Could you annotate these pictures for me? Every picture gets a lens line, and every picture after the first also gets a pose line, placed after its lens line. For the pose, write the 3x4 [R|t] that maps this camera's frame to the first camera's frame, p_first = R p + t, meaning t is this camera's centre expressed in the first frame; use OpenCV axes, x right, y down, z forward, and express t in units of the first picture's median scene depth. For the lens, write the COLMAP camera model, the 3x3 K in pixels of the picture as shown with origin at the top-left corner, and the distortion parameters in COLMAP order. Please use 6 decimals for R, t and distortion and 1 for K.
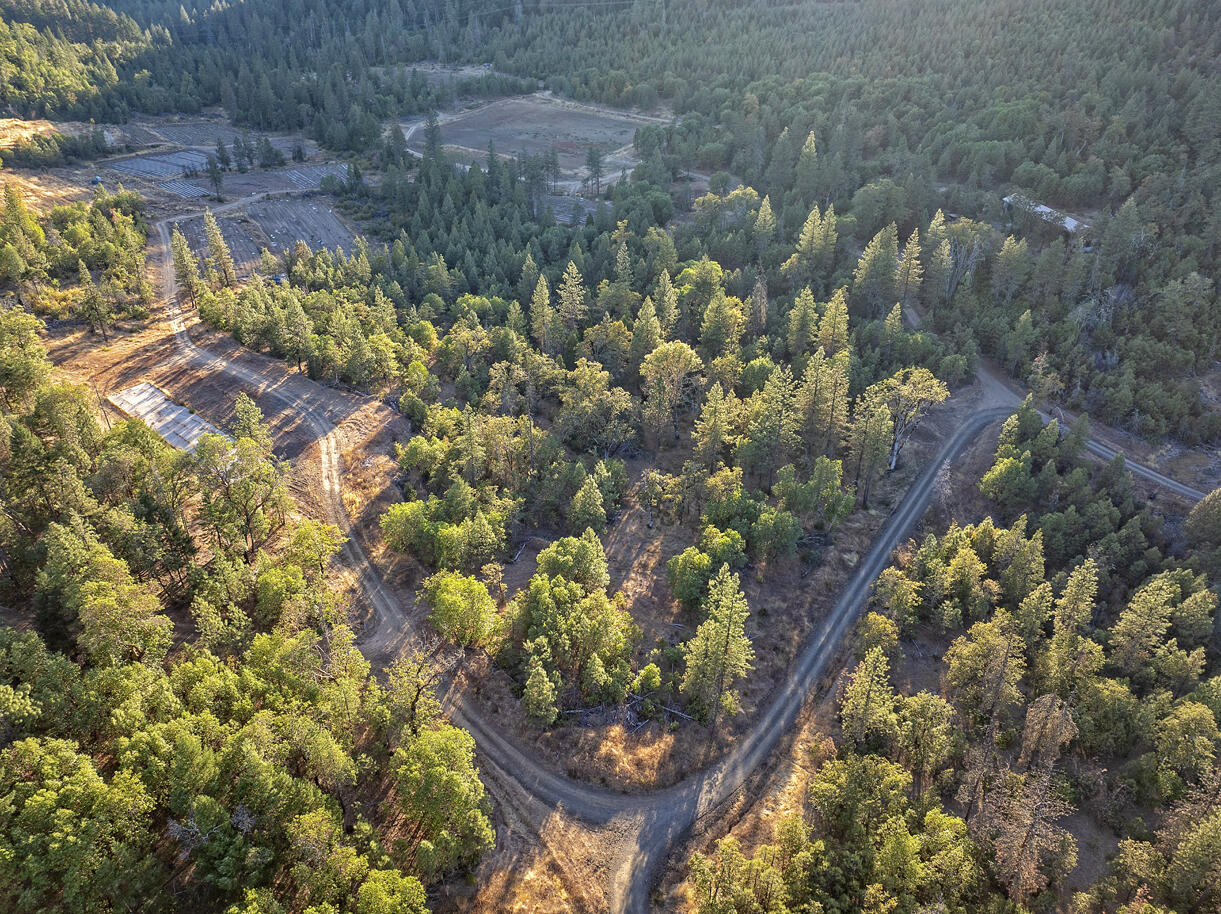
lens RADIAL K [[864.0, 0, 608.3], [0, 864.0, 453.1], [0, 0, 1]] dist [-0.043497, 0.015134]
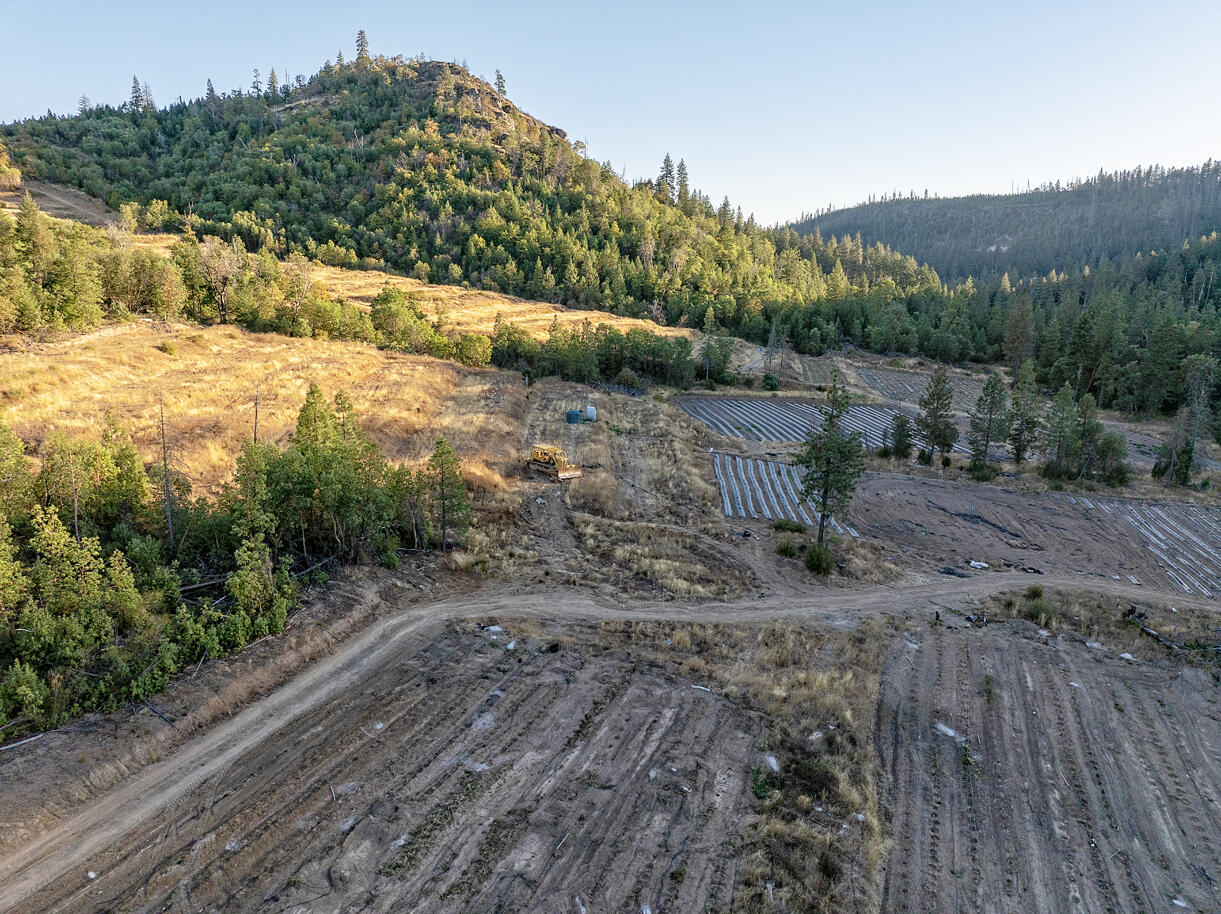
lens RADIAL K [[864.0, 0, 604.6], [0, 864.0, 452.3], [0, 0, 1]] dist [-0.043497, 0.015134]
pose [[0.647038, 0.172117, -0.742777, -0.240934], [-0.414465, 0.897083, -0.153170, -0.196175], [0.639969, 0.406961, 0.651784, 0.595202]]
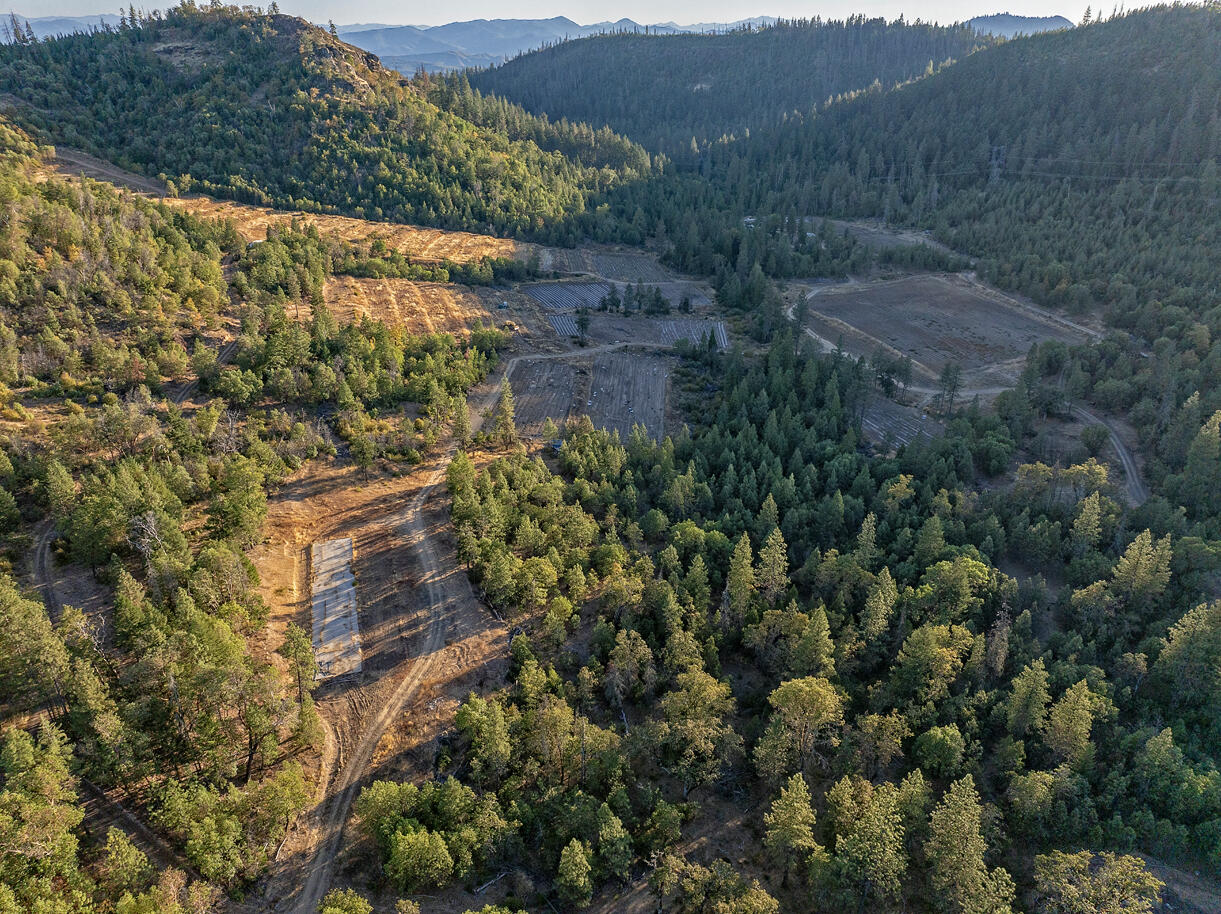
lens RADIAL K [[864.0, 0, 610.3], [0, 864.0, 455.2], [0, 0, 1]] dist [-0.043497, 0.015134]
pose [[0.840779, 0.236848, -0.486820, 0.103295], [-0.291594, 0.955763, -0.038610, -0.097499], [0.456139, 0.174416, 0.872649, 0.068239]]
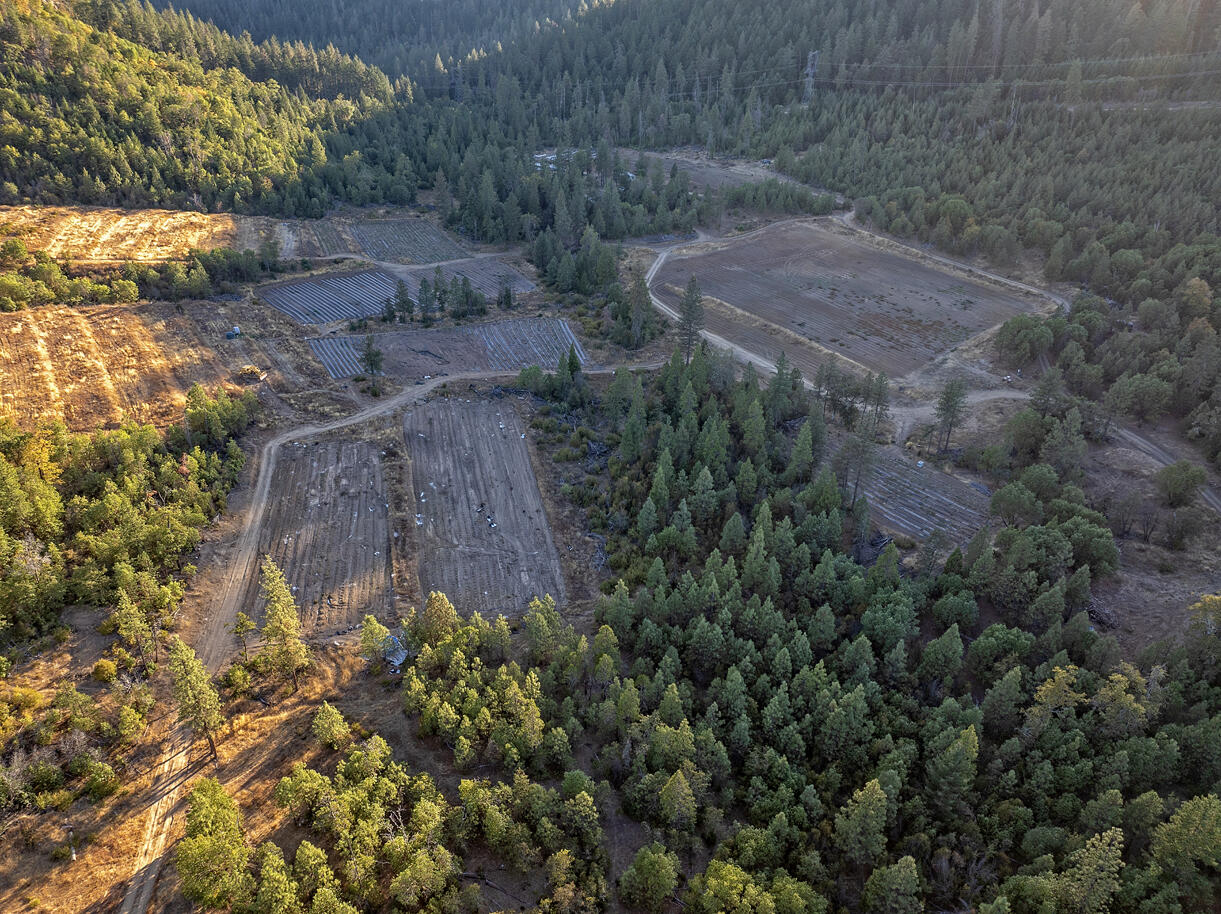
lens RADIAL K [[864.0, 0, 610.8], [0, 864.0, 453.6], [0, 0, 1]] dist [-0.043497, 0.015134]
pose [[0.963539, 0.137167, -0.229732, -0.077671], [-0.144596, 0.989366, -0.015736, -0.196868], [0.225131, 0.048381, 0.973127, 0.274557]]
